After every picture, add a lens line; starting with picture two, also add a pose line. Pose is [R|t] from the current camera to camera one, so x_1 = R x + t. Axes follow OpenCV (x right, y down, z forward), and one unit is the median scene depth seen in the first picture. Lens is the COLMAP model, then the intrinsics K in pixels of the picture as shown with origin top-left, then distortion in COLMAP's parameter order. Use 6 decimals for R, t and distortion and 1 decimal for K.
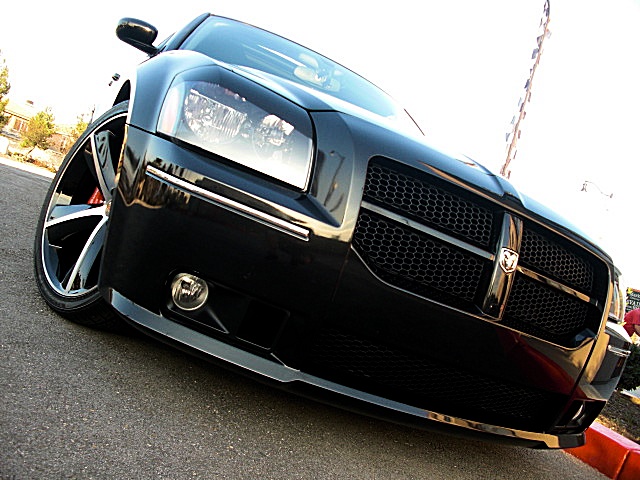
lens RADIAL K [[638.5, 0, 320.0], [0, 638.5, 240.0], [0, 0, 1]] dist [-0.247694, 0.236287]
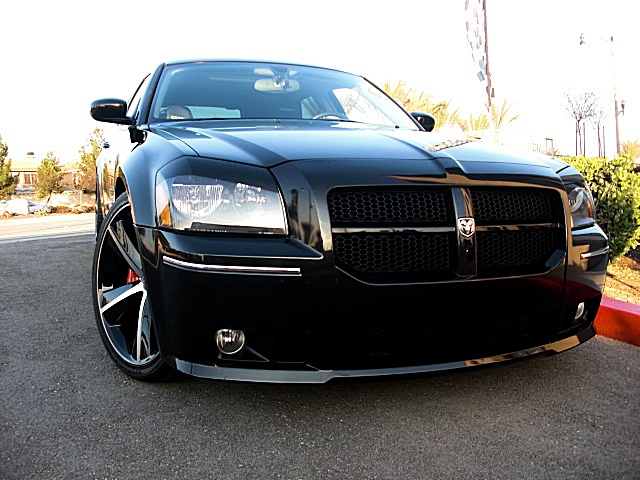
lens RADIAL K [[638.5, 0, 320.0], [0, 638.5, 240.0], [0, 0, 1]] dist [-0.247694, 0.236287]
pose [[0.937936, -0.338726, -0.074439, 0.105916], [0.343973, 0.935978, 0.075023, -0.117424], [0.044261, -0.095972, 0.994400, -0.198202]]
